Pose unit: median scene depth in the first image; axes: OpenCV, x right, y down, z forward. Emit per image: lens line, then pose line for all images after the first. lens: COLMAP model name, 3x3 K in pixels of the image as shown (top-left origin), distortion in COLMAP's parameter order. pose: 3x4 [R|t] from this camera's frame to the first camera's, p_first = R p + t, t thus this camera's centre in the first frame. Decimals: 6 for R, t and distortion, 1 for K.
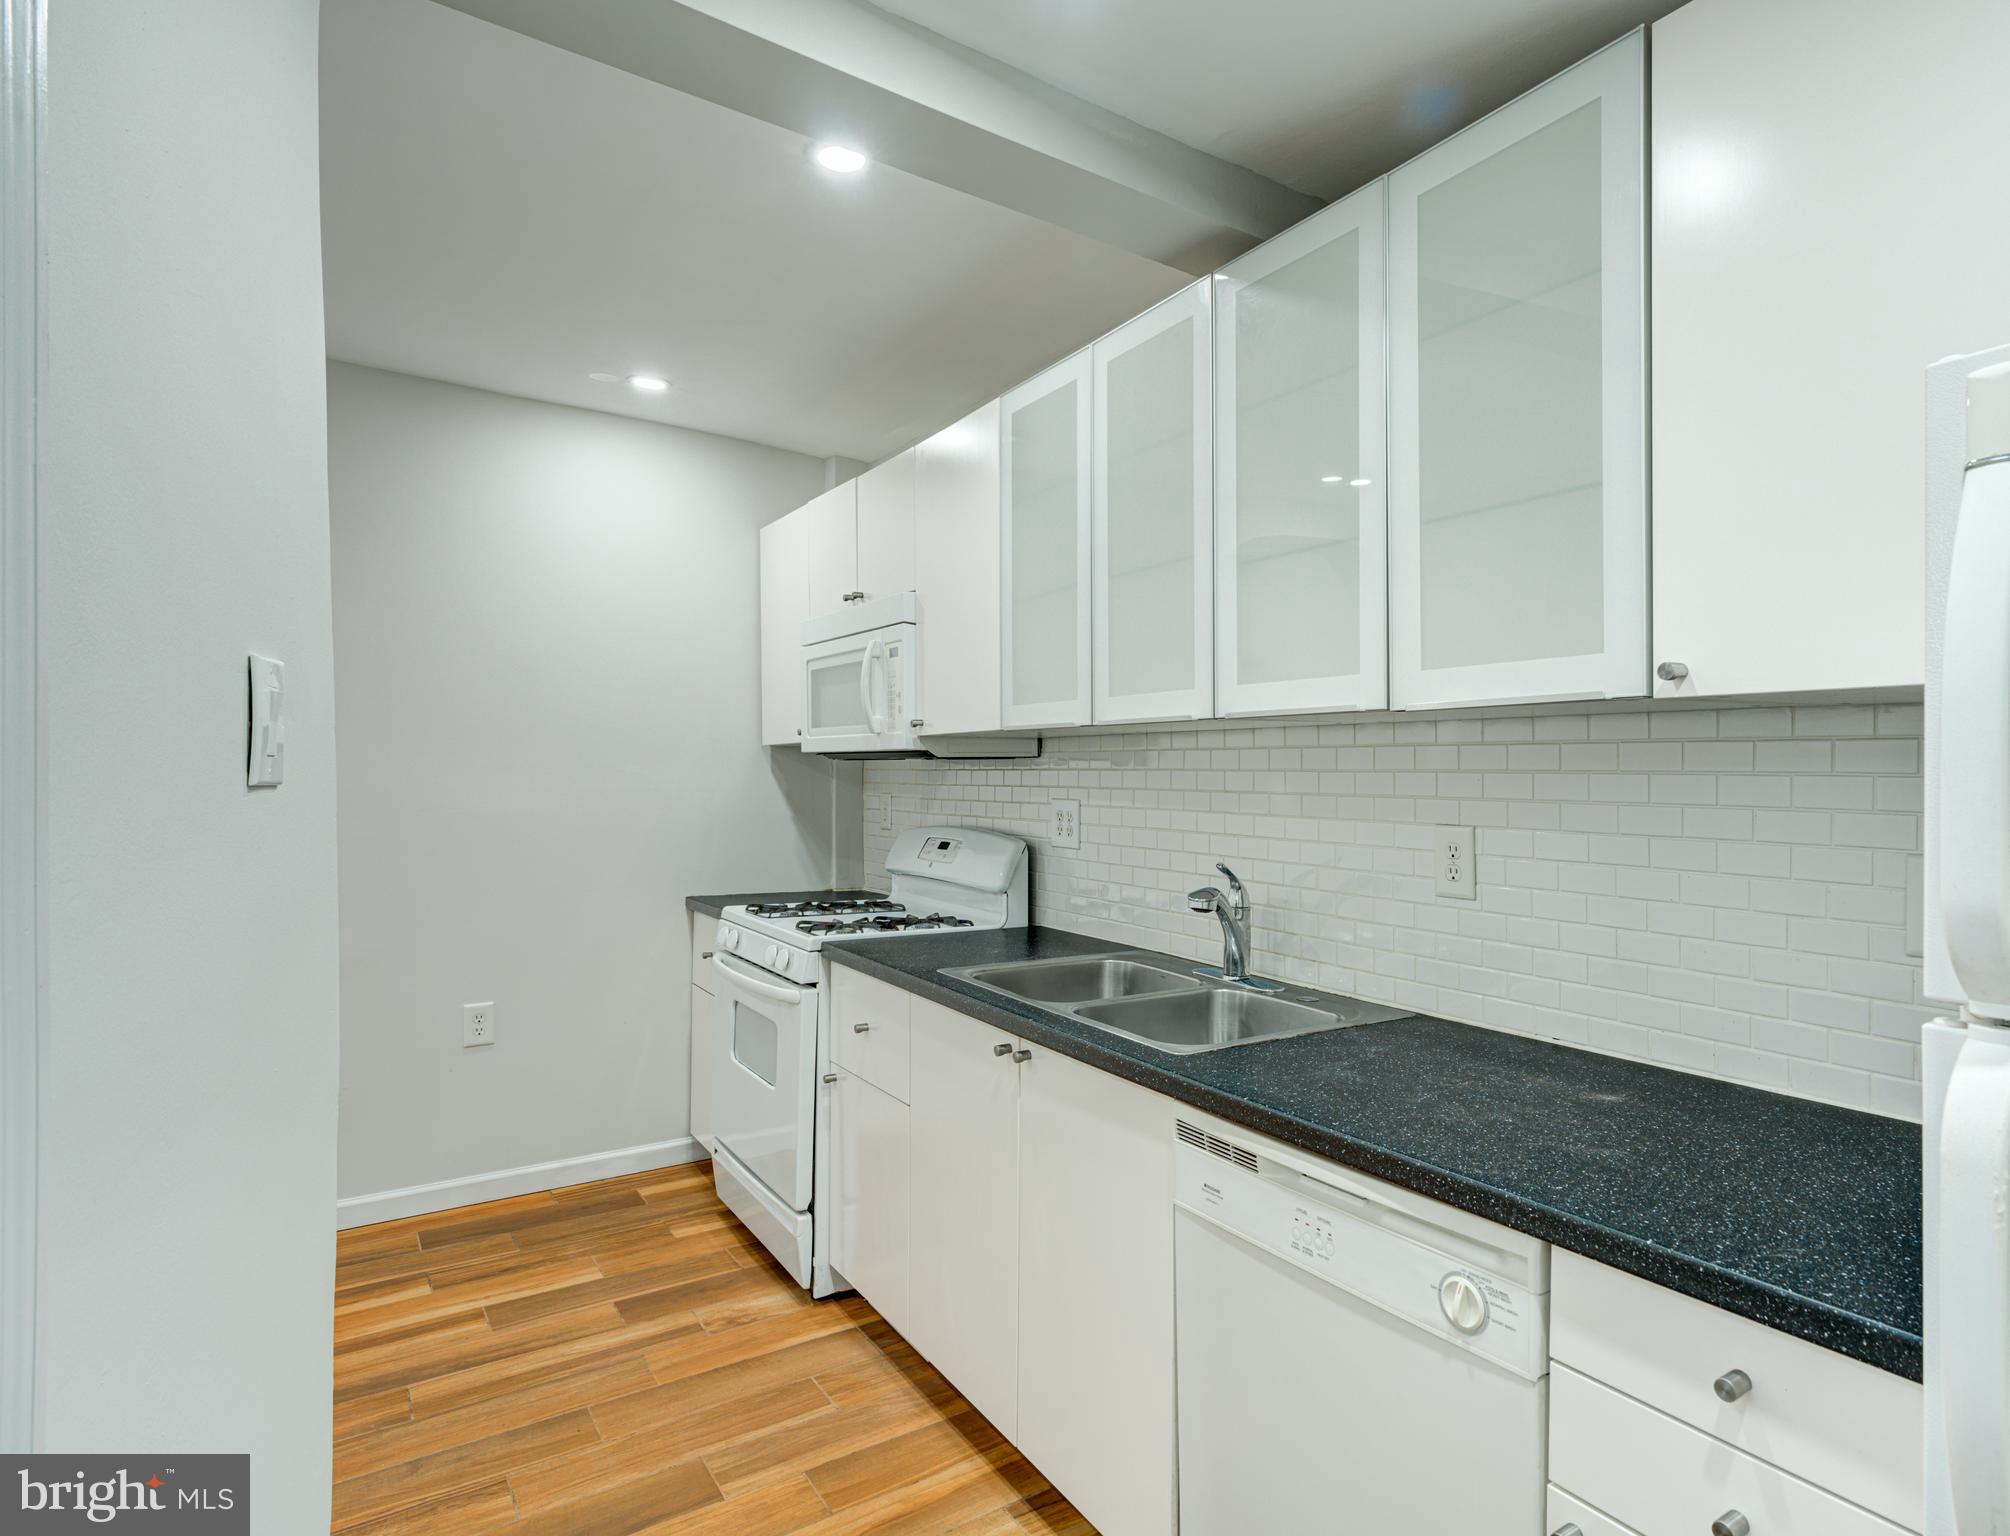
lens RADIAL K [[1100.4, 0, 1061.9], [0, 1100.4, 779.5], [0, 0, 1]] dist [0.000146, 0.000040]
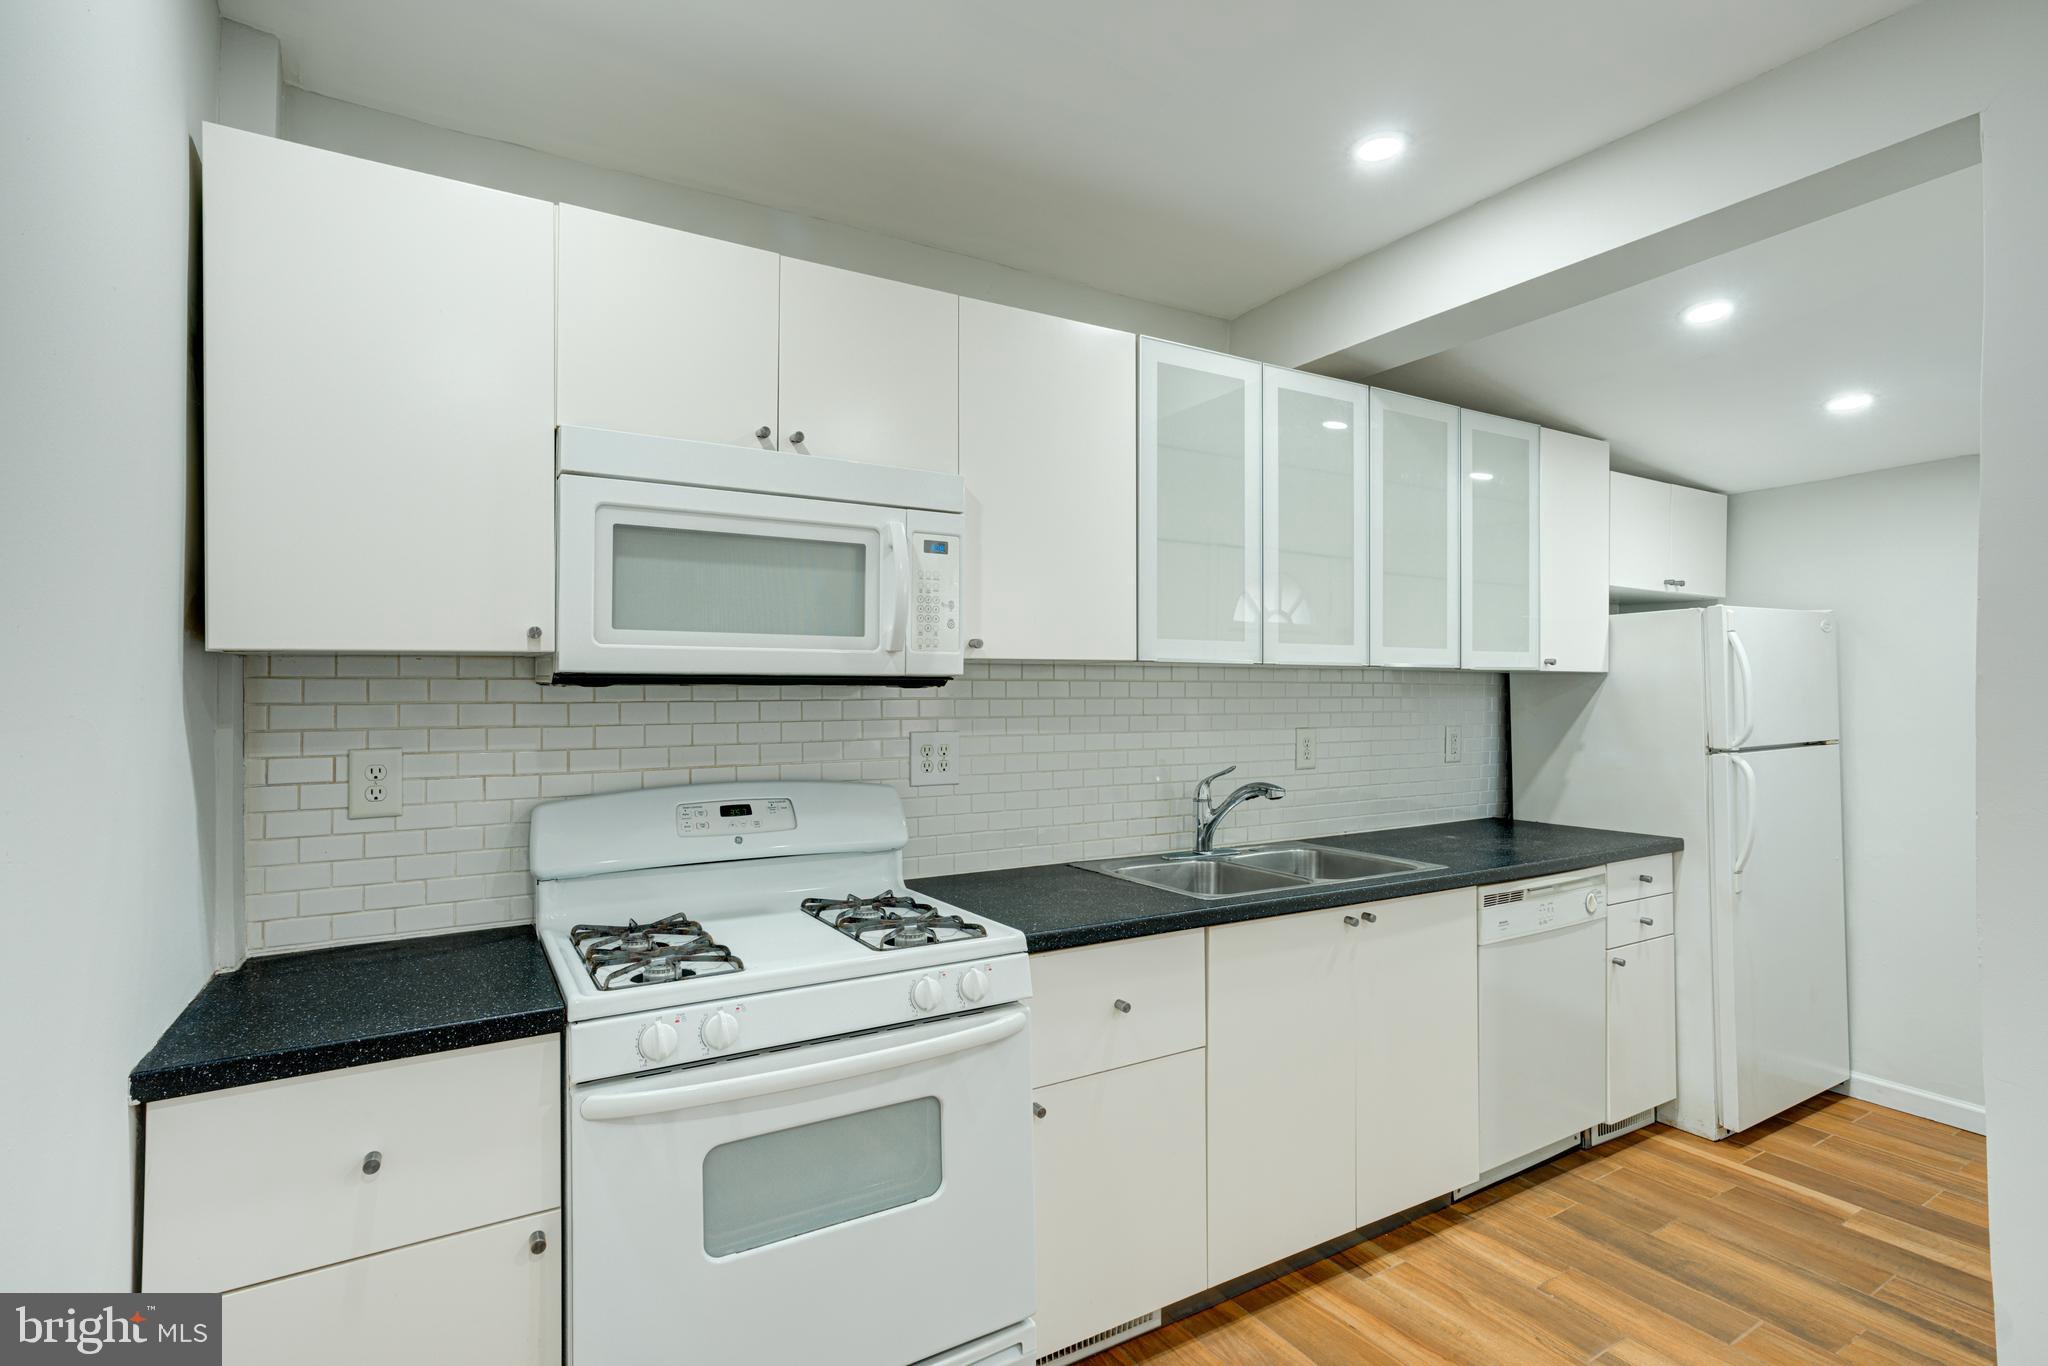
lens RADIAL K [[980.9, 0, 1024.0], [0, 980.9, 683.0], [0, 0, 1]] dist [-0.002972, 0.000128]
pose [[0.056544, 0.010669, 0.998343, -0.799803], [0.012312, 0.999859, -0.011383, -0.012334], [-0.998324, 0.012935, 0.056404, 0.871164]]
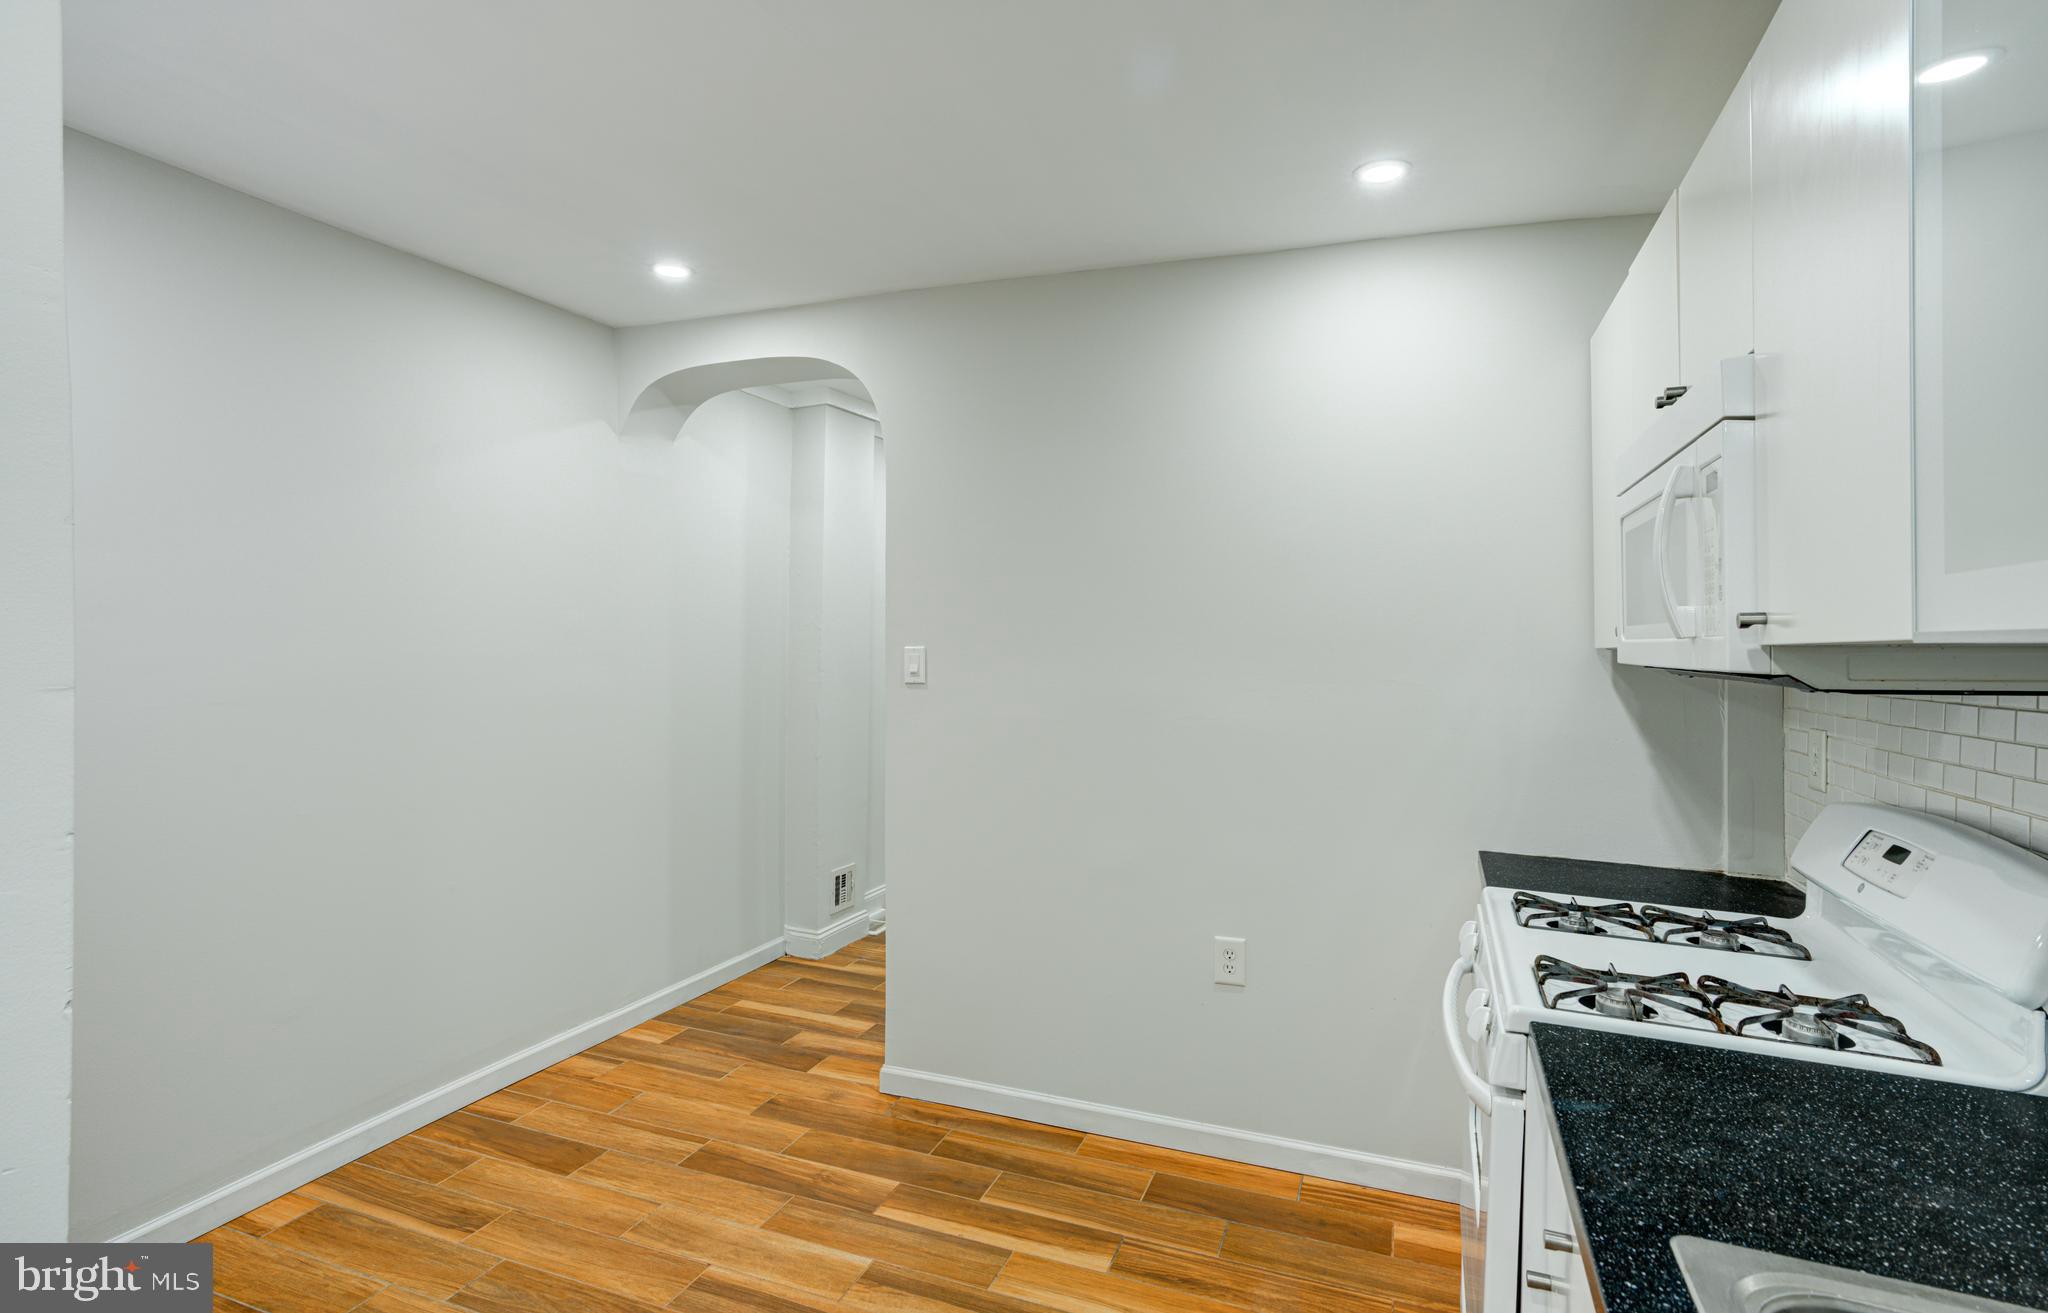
lens RADIAL K [[961.9, 0, 1027.6], [0, 961.9, 645.1], [0, 0, 1]] dist [-0.001819, -0.000184]
pose [[0.562304, -0.005449, -0.826913, 0.037182], [-0.006462, 0.999919, -0.010983, -0.031707], [0.826906, 0.011519, 0.562223, 0.472100]]
